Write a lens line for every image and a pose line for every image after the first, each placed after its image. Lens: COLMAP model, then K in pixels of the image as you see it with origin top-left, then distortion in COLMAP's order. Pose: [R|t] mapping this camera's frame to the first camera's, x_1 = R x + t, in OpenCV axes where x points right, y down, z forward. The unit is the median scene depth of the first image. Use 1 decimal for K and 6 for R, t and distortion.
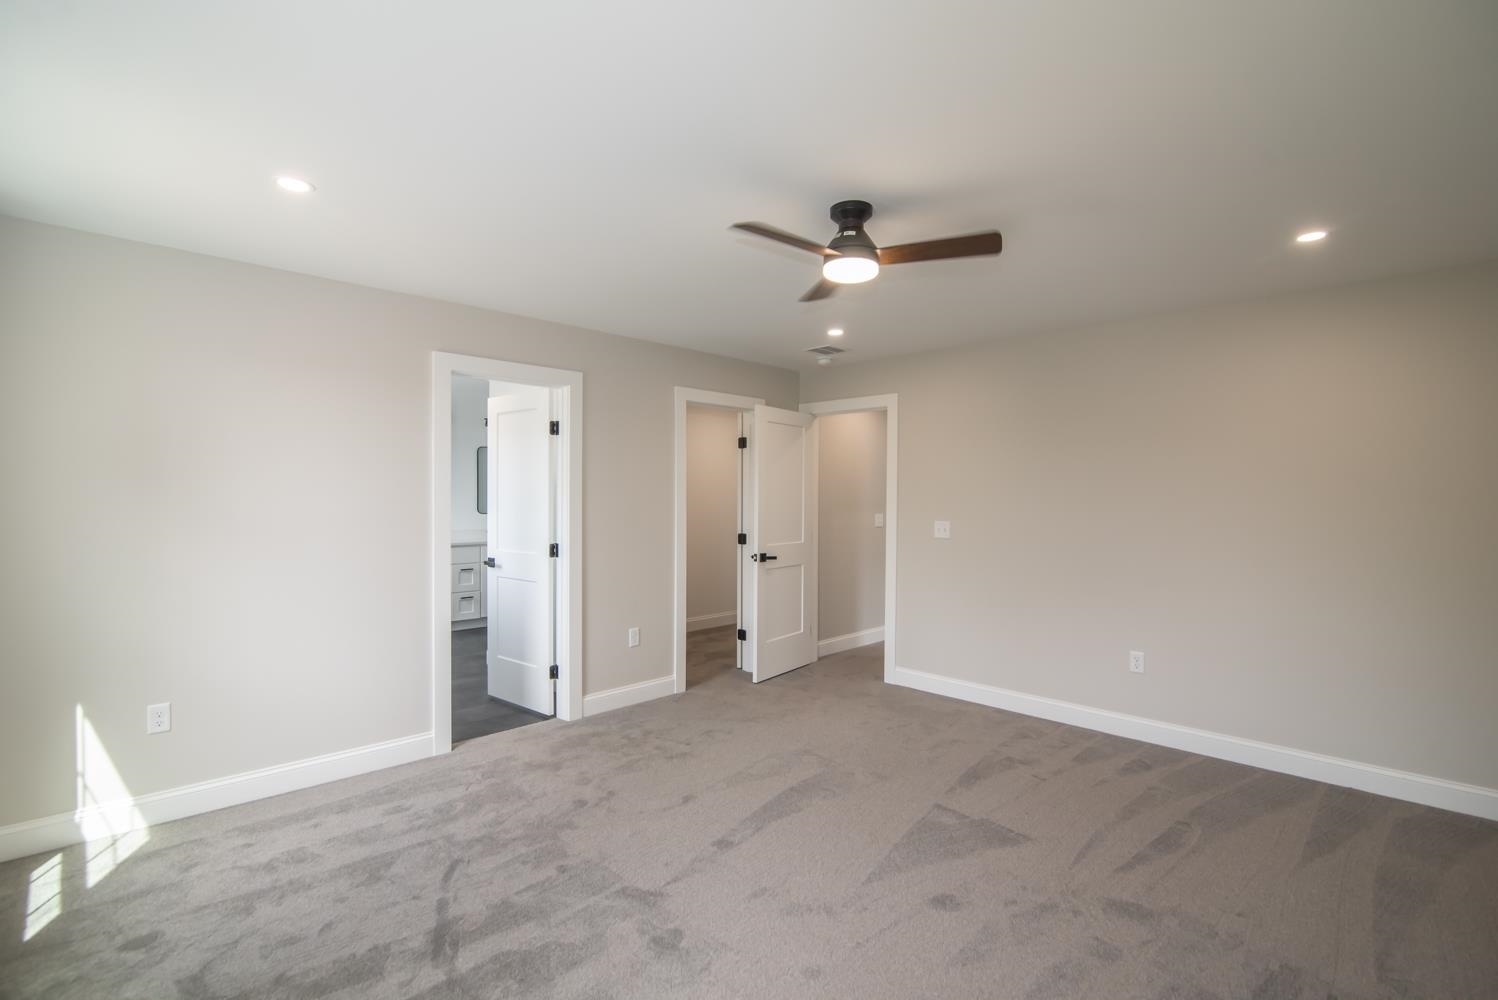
lens RADIAL K [[692.0, 0, 748.7], [0, 692.0, 504.9], [0, 0, 1]] dist [-0.016118, 0.000176]
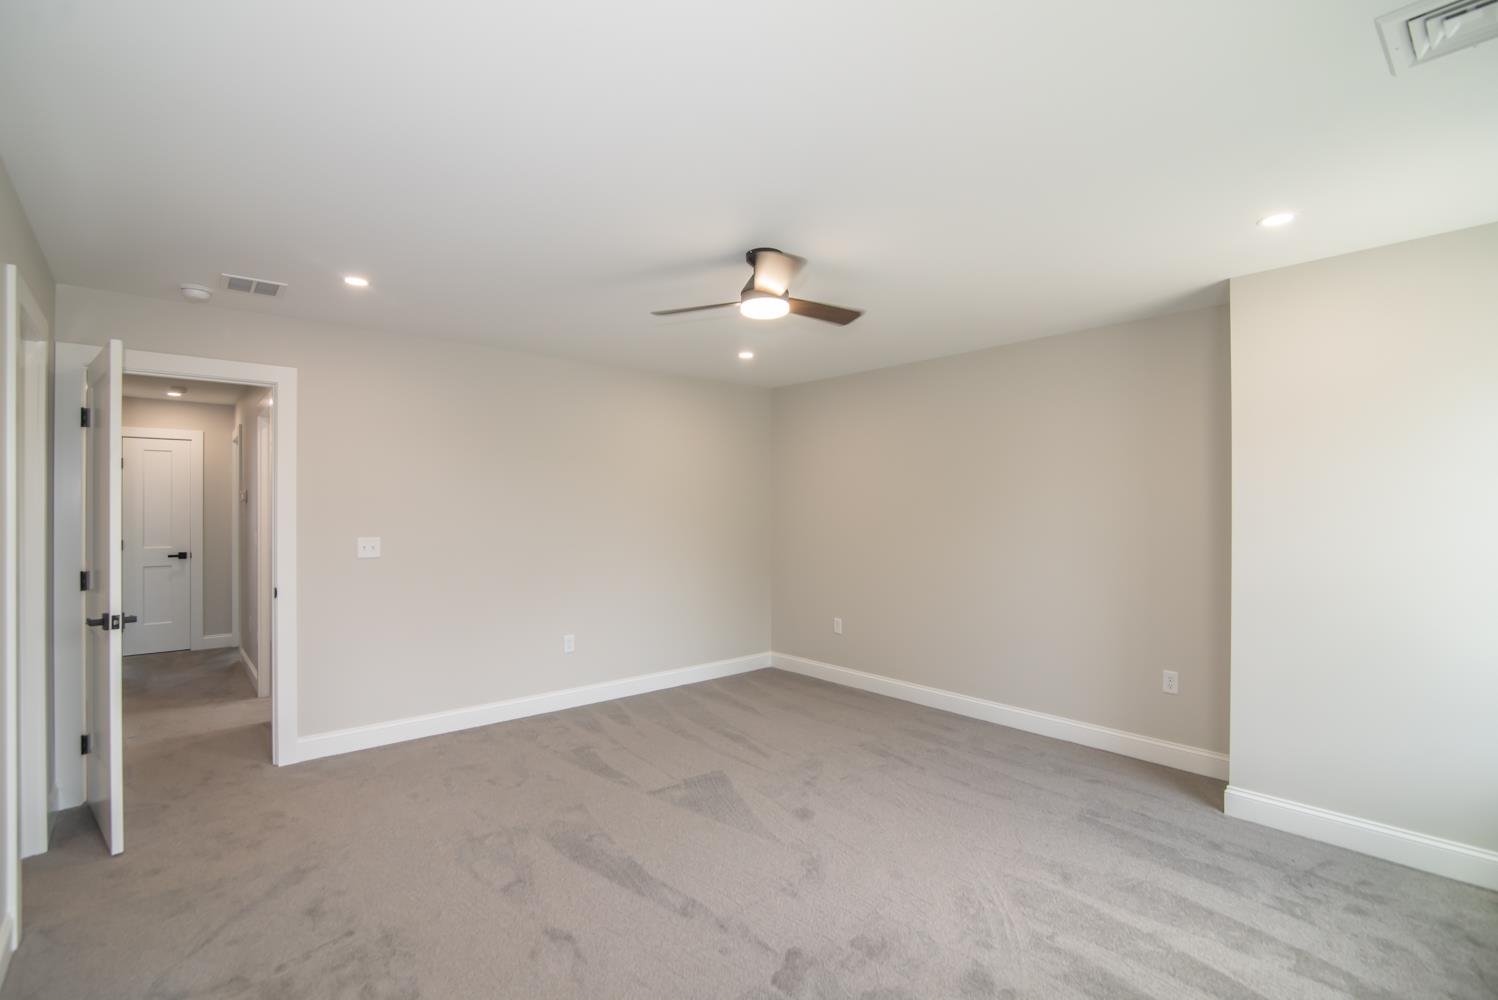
lens RADIAL K [[693.3, 0, 742.8], [0, 693.3, 503.1], [0, 0, 1]] dist [-0.019234, 0.000451]
pose [[0.067811, 0.003945, 0.997690, -0.725899], [0.014676, 0.999880, -0.004951, -0.009146], [-0.997590, 0.014978, 0.067745, 0.707363]]
